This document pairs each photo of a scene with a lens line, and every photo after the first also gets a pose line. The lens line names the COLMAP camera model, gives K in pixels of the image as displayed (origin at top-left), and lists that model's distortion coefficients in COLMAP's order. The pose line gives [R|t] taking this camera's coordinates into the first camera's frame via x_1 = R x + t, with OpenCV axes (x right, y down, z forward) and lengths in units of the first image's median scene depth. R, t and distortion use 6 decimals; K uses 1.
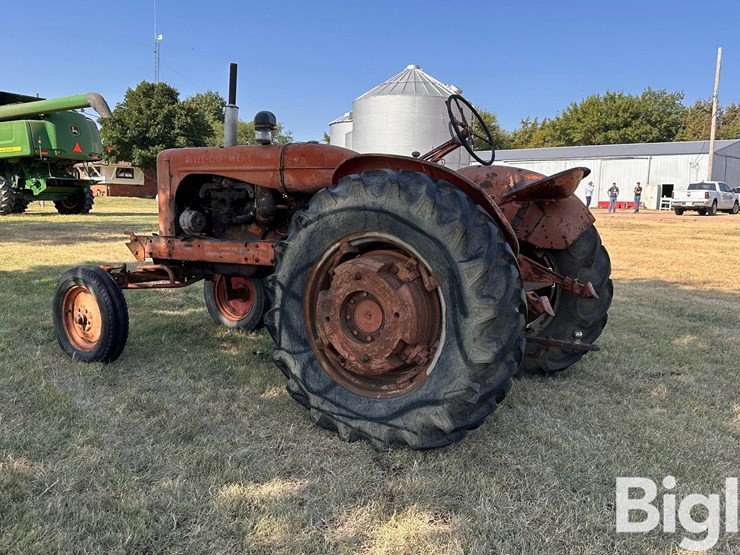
lens RADIAL K [[699.0, 0, 368.1], [0, 699.0, 284.4], [0, 0, 1]] dist [0.155826, -0.290822]
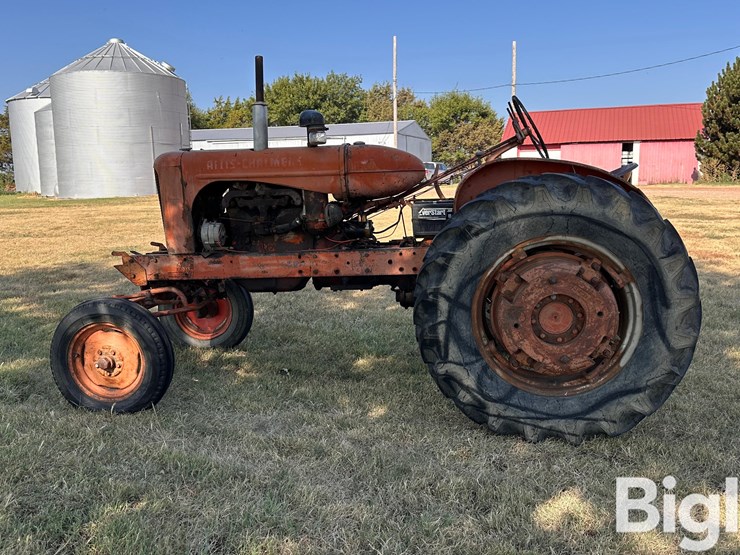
lens RADIAL K [[699.0, 0, 368.1], [0, 699.0, 284.4], [0, 0, 1]] dist [0.155826, -0.290822]
pose [[0.901064, -0.103819, 0.421077, -0.621026], [0.091391, 0.994577, 0.049652, -0.073463], [-0.423948, -0.006257, 0.905665, 0.166422]]
